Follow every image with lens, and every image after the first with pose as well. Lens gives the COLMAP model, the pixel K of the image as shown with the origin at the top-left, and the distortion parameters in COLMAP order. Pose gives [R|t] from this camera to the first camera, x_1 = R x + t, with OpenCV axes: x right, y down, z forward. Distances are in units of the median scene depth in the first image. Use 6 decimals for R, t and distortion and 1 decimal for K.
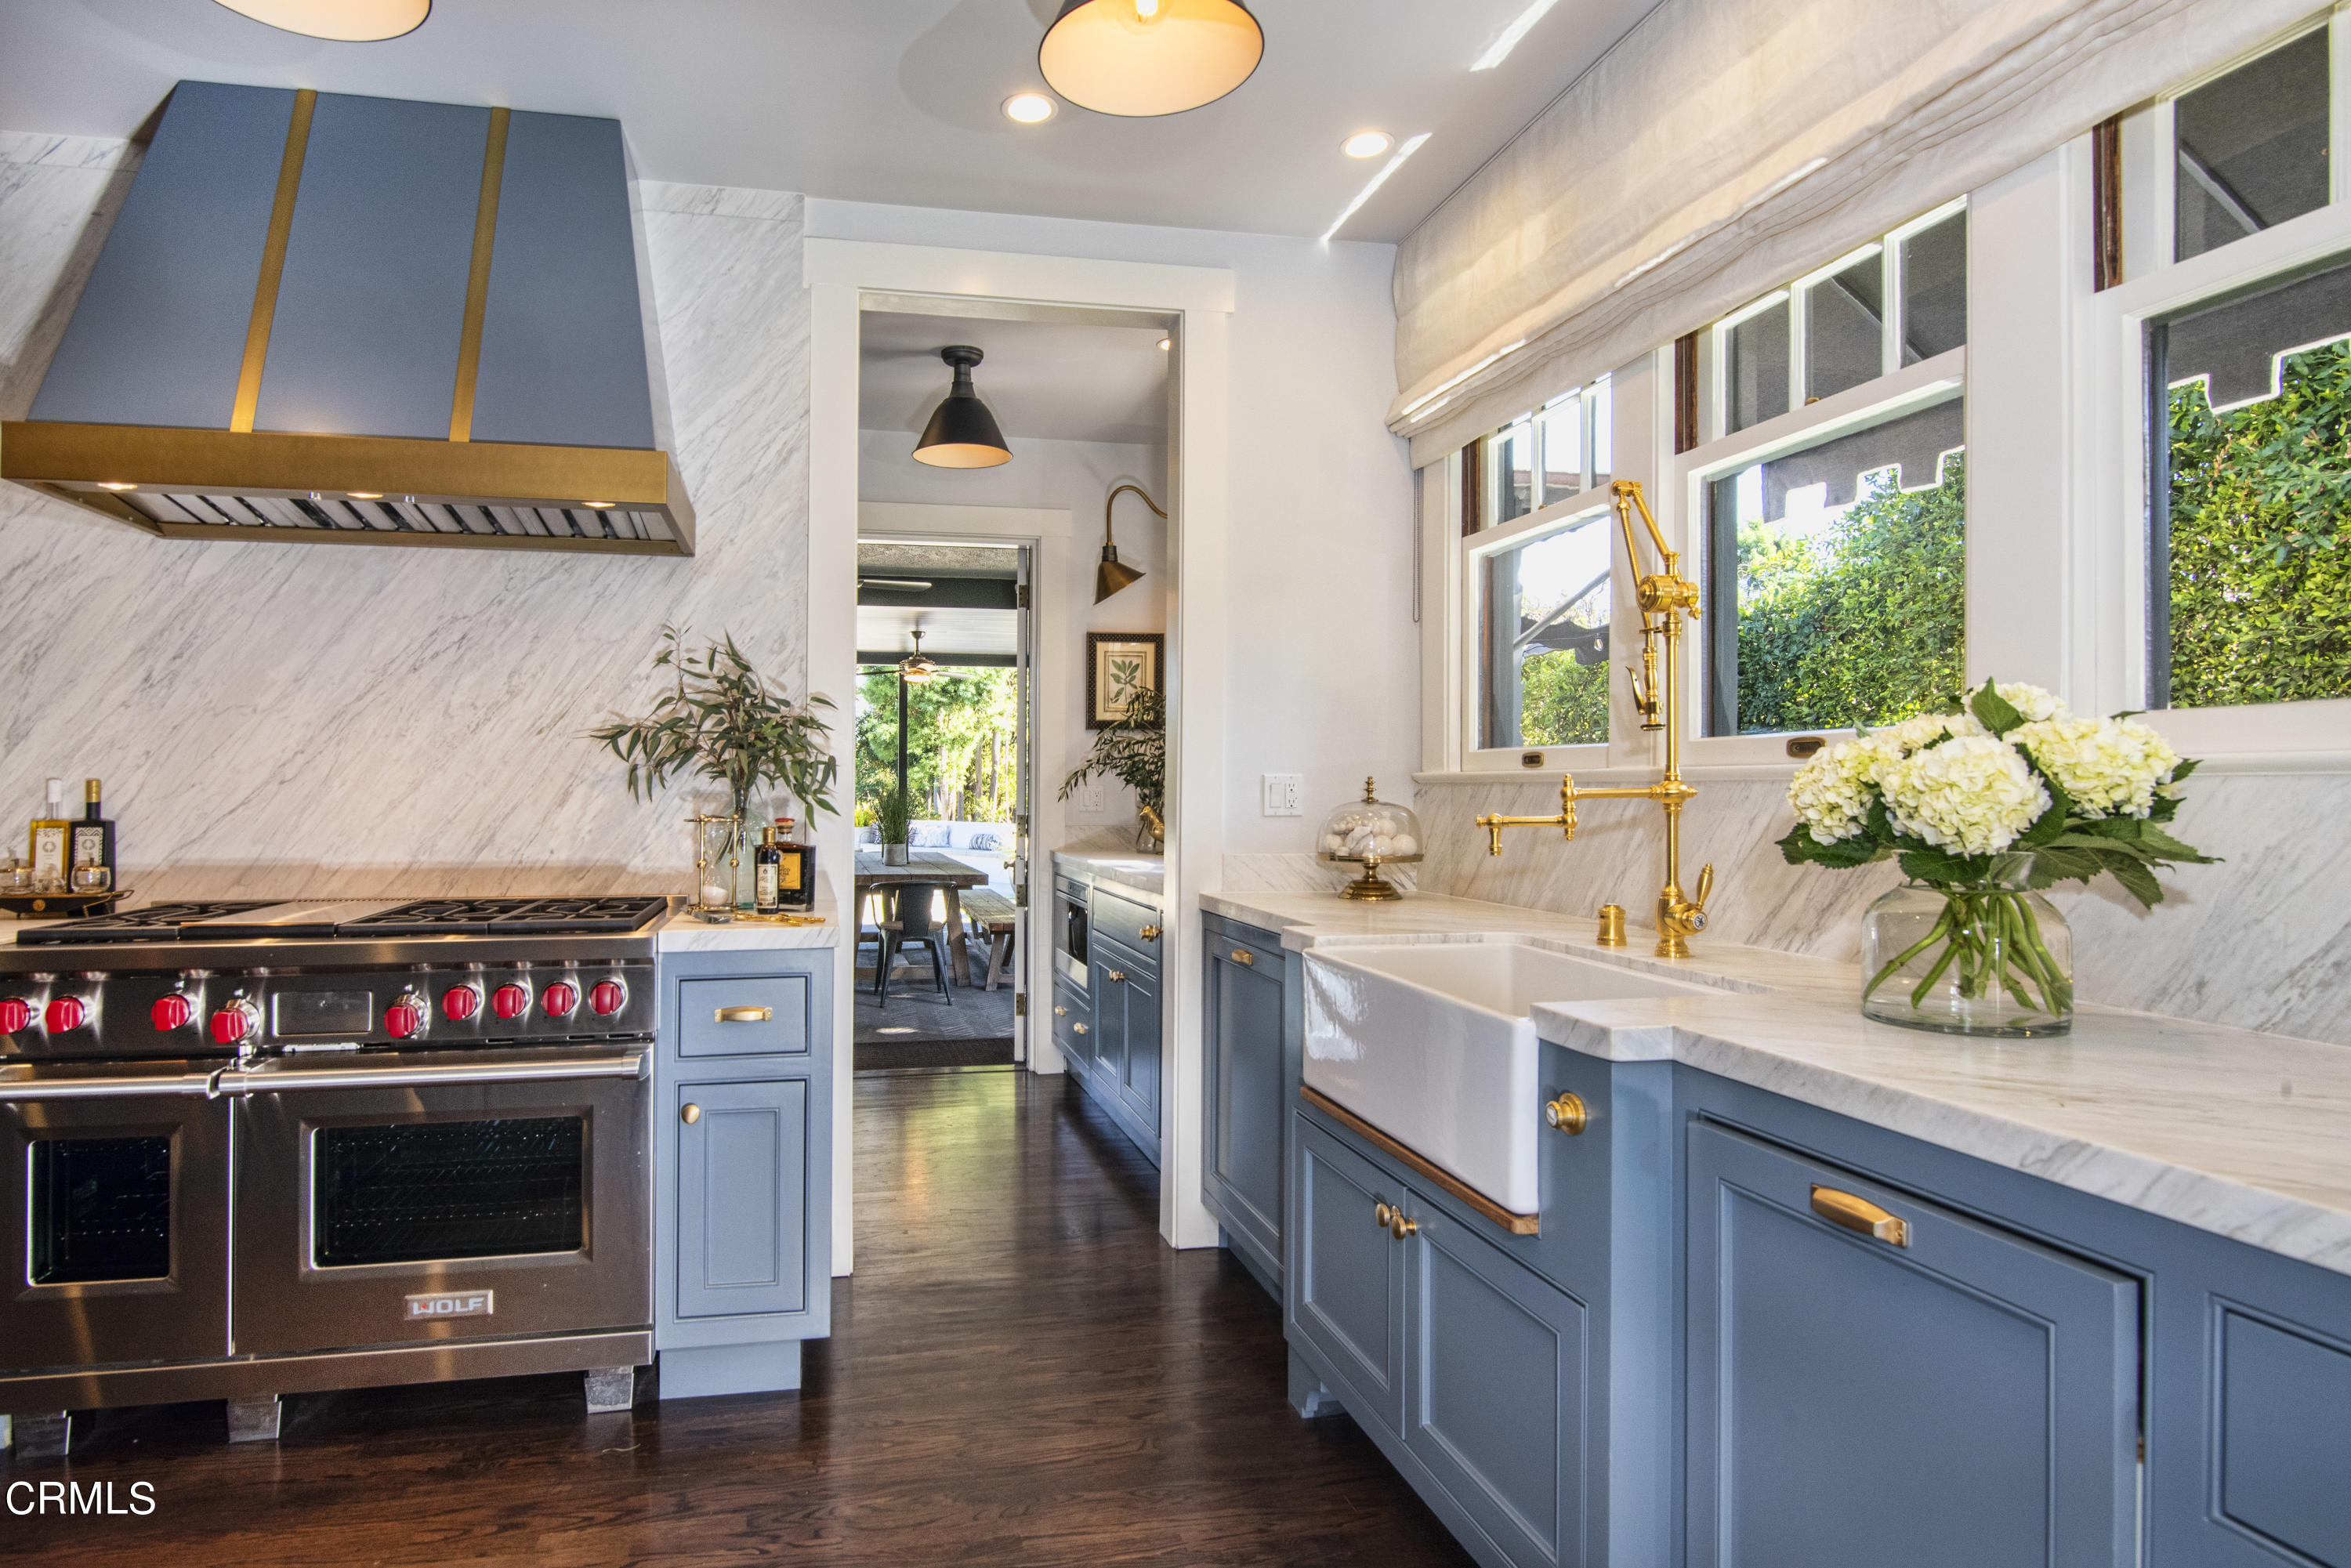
lens RADIAL K [[1348.5, 0, 1175.5], [0, 1348.5, 784.0], [0, 0, 1]] dist [-0.001203, -0.000423]
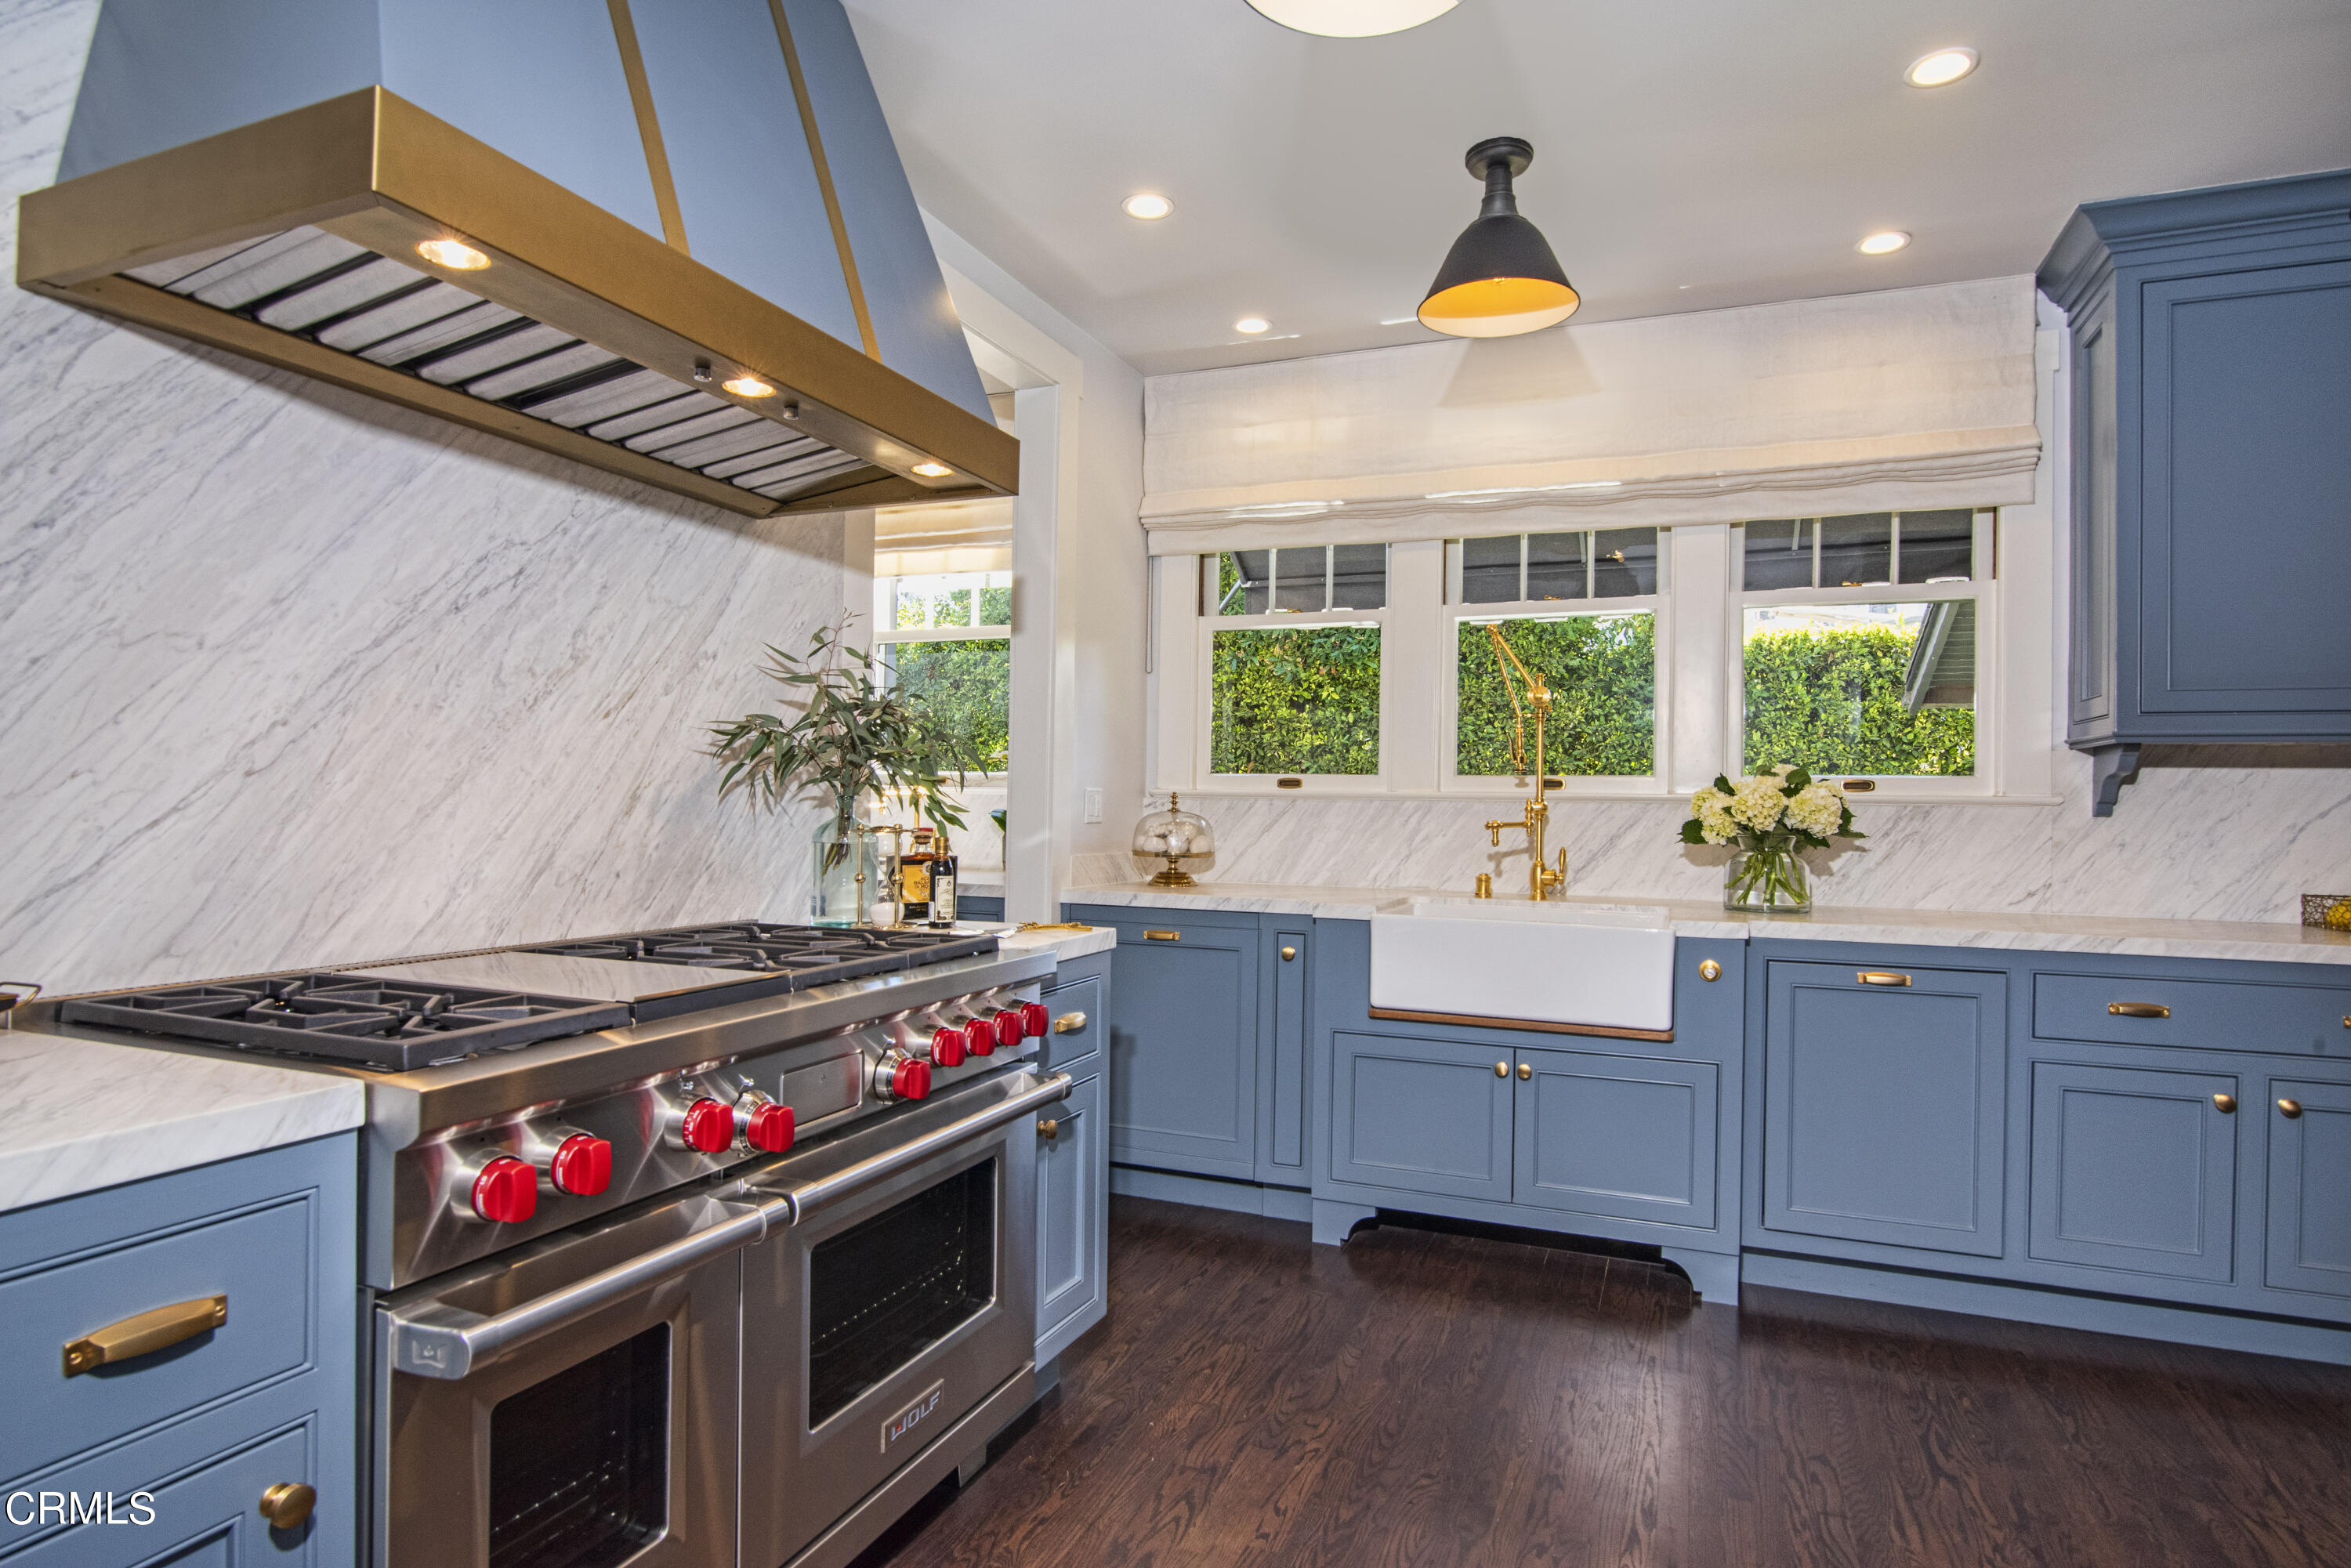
lens RADIAL K [[1223.7, 0, 1177.8], [0, 1223.7, 809.0], [0, 0, 1]] dist [0.000291, -0.000095]
pose [[0.535270, 0.004365, 0.844670, -0.883990], [-0.015396, 0.999871, 0.004590, 0.005465], [-0.844541, -0.015462, 0.535268, 0.374748]]
